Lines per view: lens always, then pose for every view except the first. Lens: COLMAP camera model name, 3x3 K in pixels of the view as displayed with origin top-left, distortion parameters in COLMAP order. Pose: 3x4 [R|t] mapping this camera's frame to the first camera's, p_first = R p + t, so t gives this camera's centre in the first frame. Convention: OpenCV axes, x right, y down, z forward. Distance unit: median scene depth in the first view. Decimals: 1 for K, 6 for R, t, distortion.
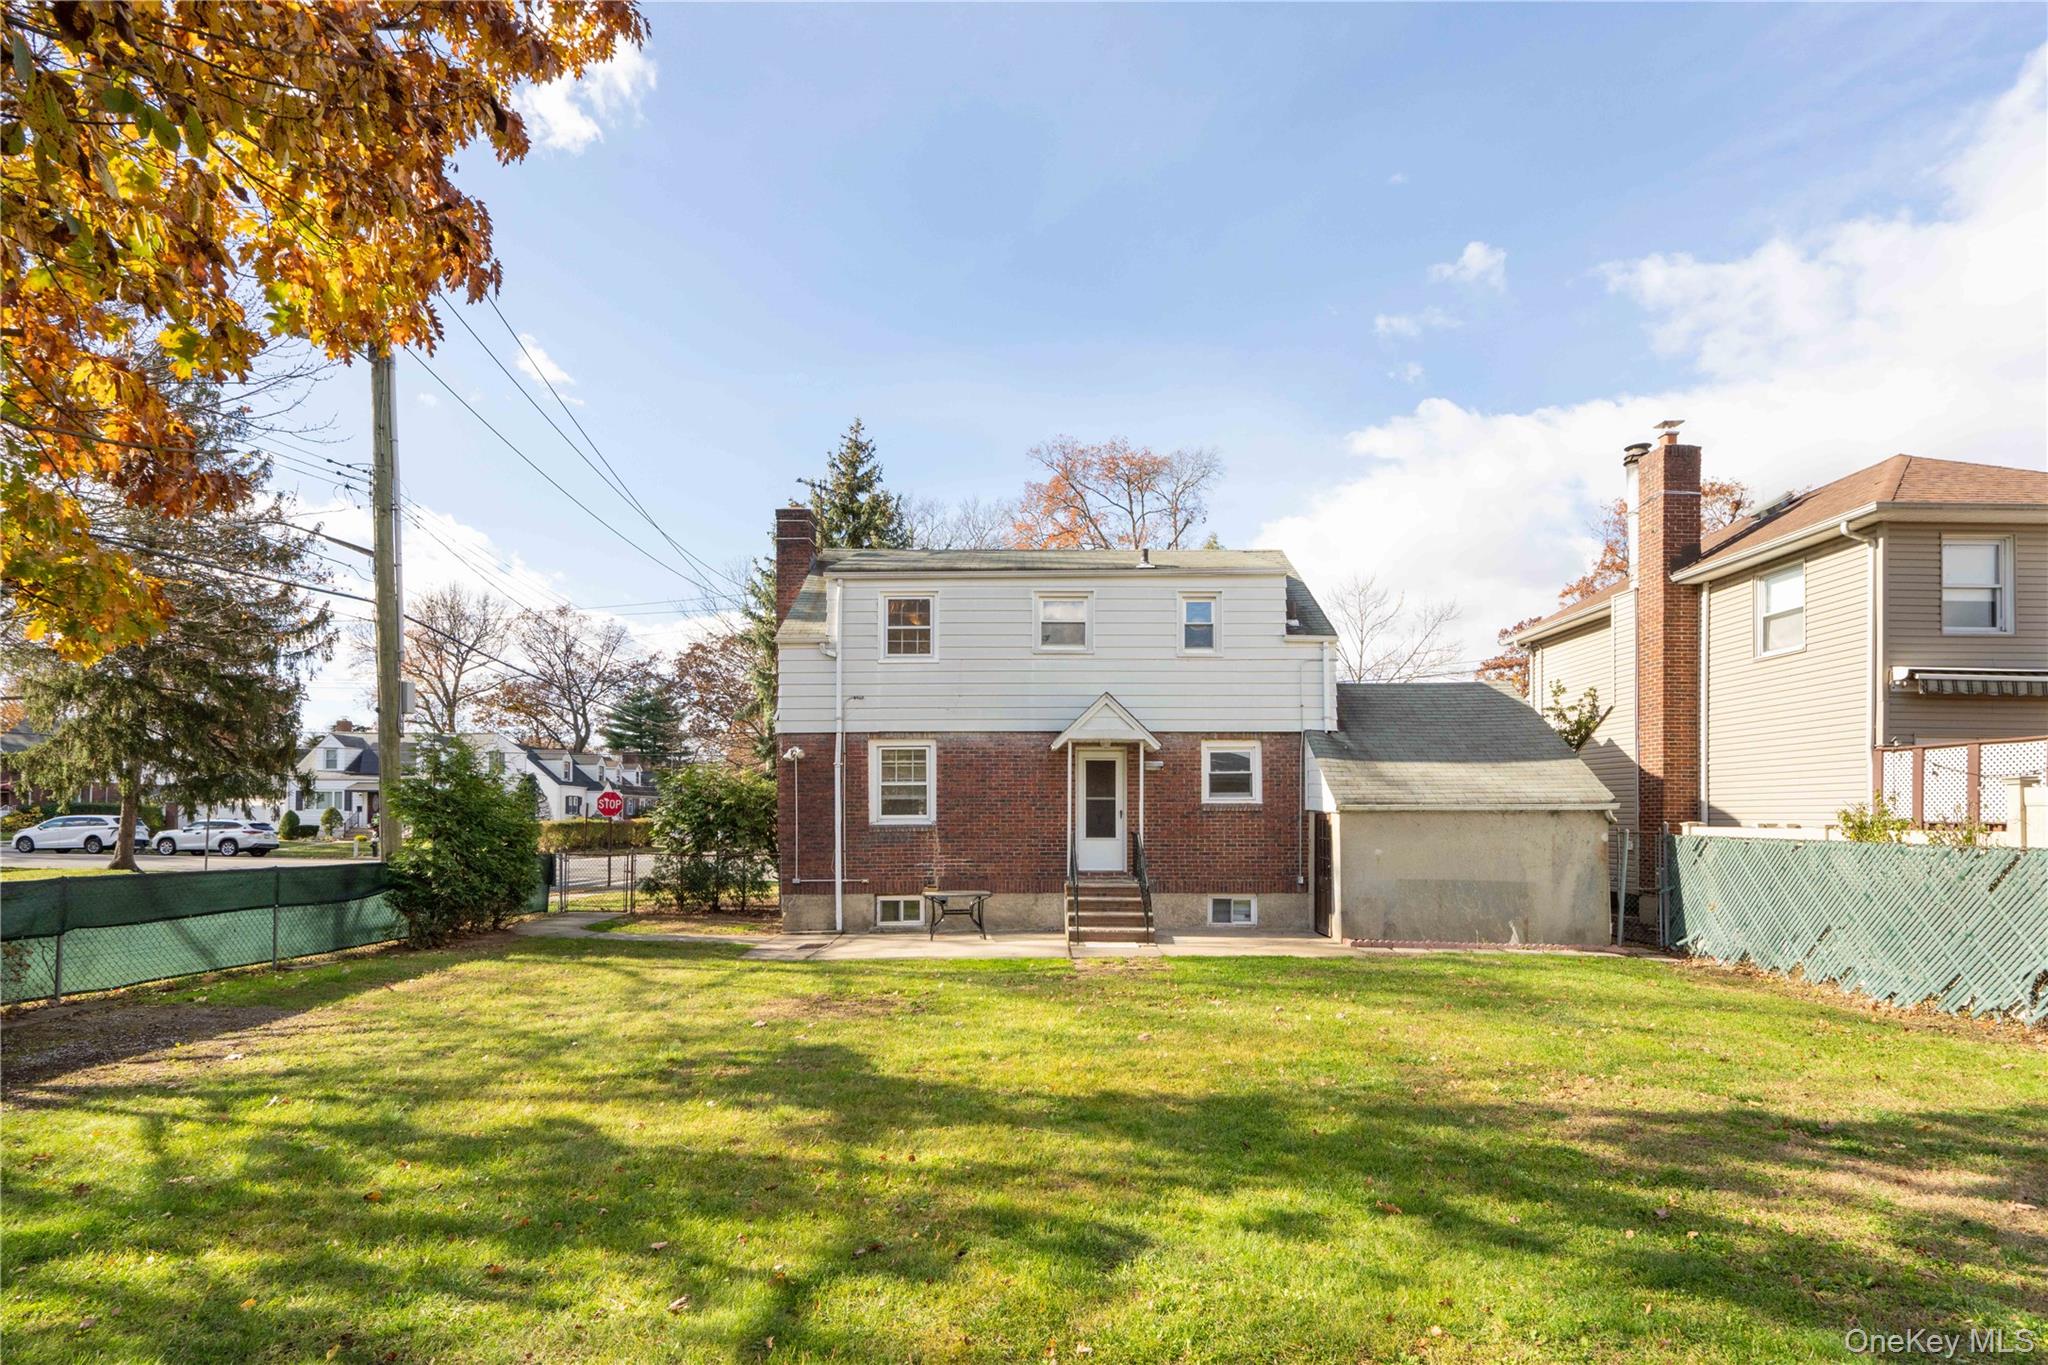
lens RADIAL K [[964.5, 0, 1023.9], [0, 964.5, 801.3], [0, 0, 1]] dist [-0.000999, -0.000253]
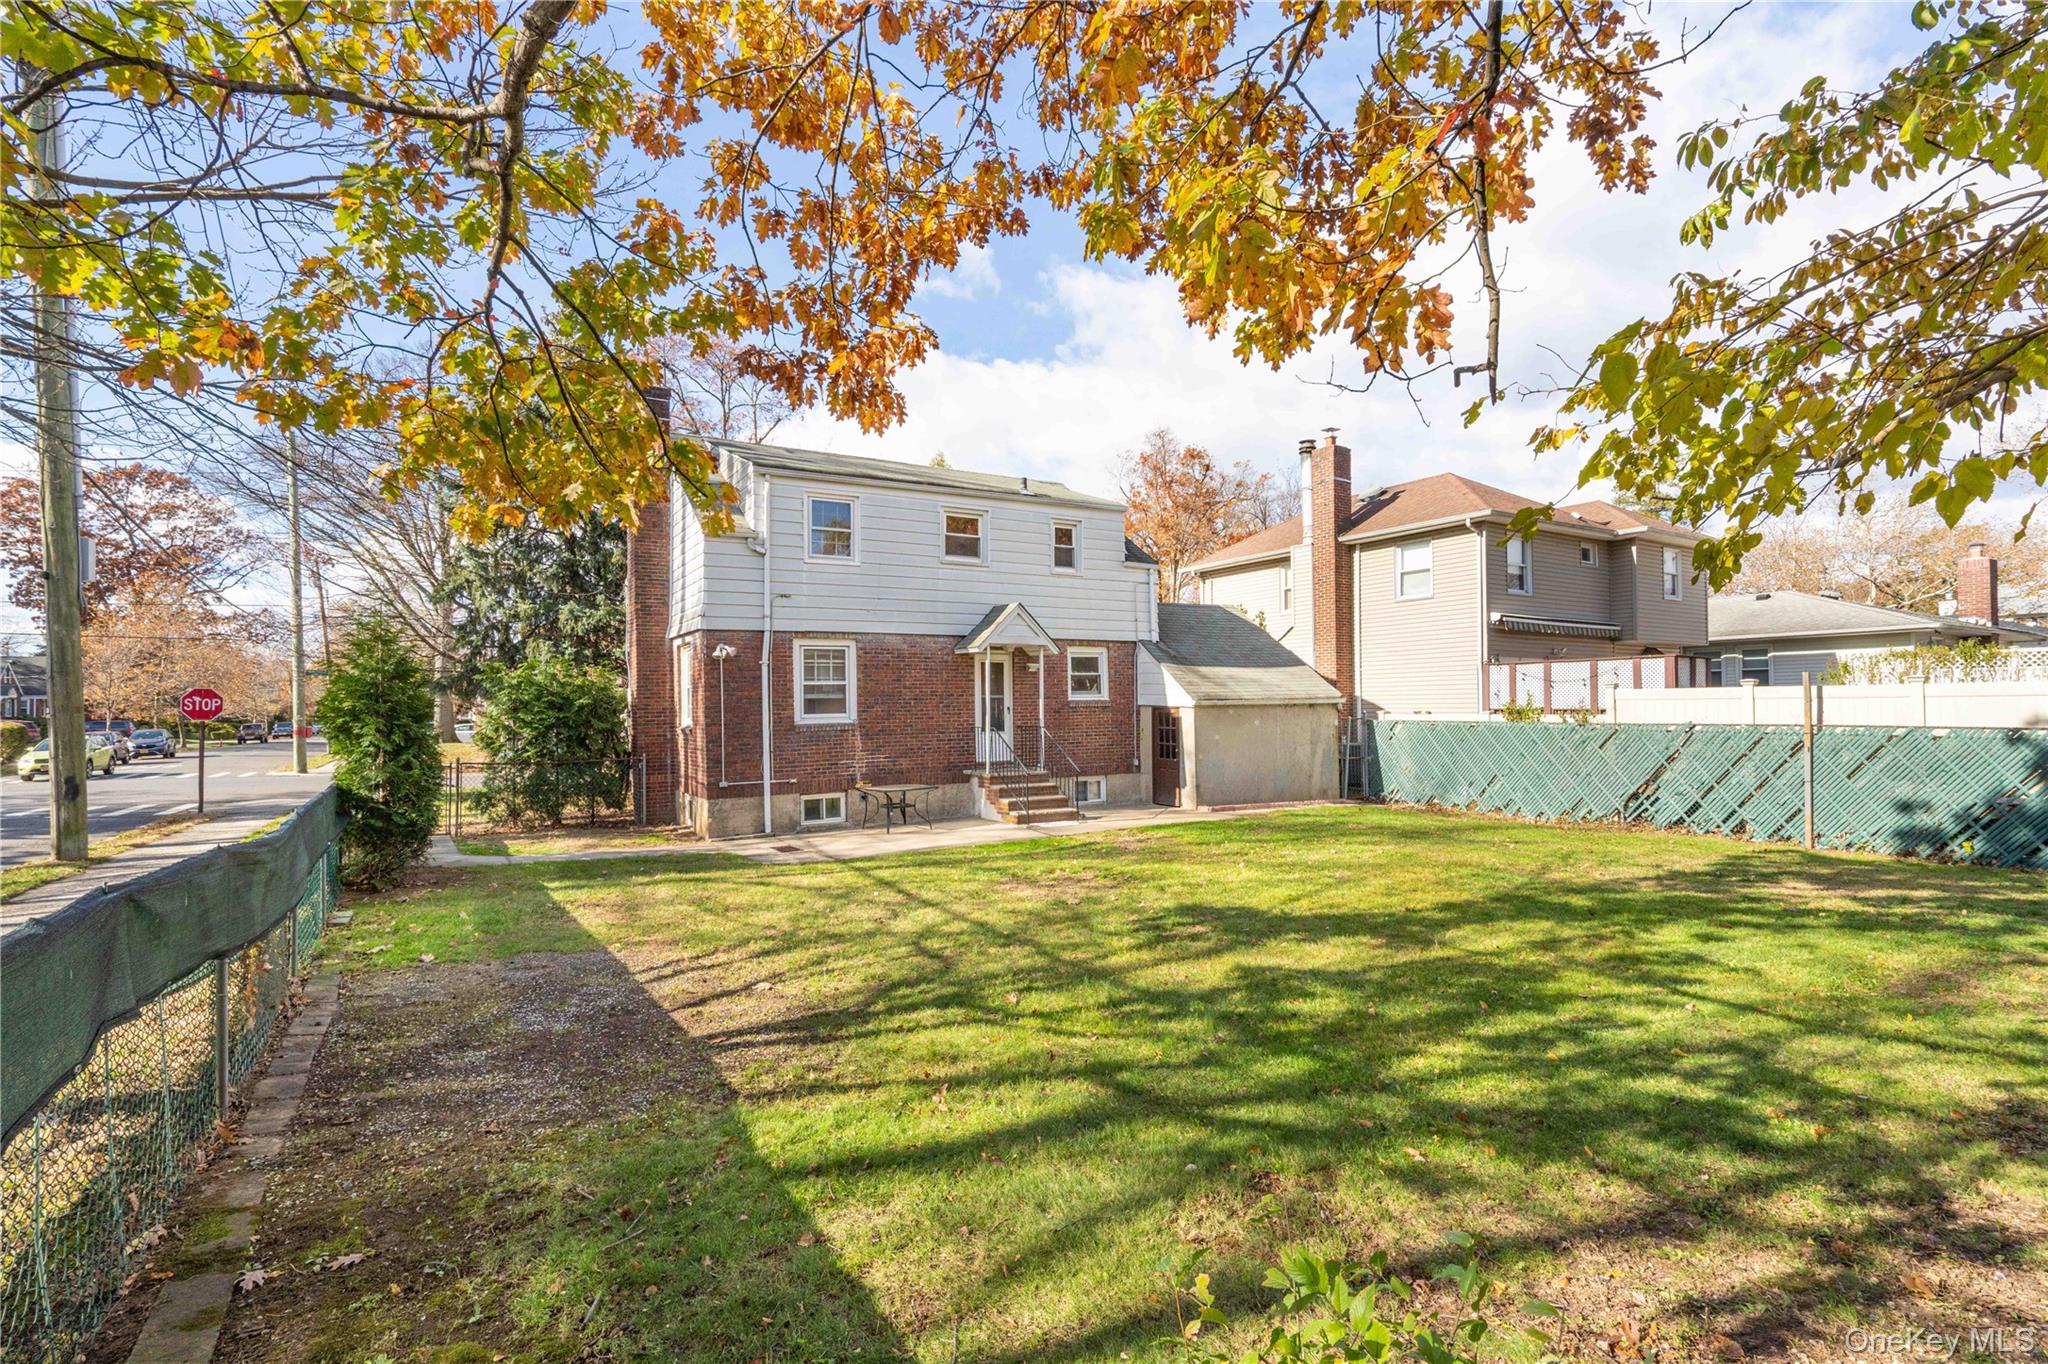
lens RADIAL K [[958.5, 0, 1024.0], [0, 958.5, 682.0], [0, 0, 1]] dist [-0.020030, 0.000005]
pose [[0.857543, 0.002251, 0.514407, -0.463719], [0.003339, 0.999945, -0.009943, -0.008453], [-0.514402, 0.010244, 0.857488, 0.032727]]
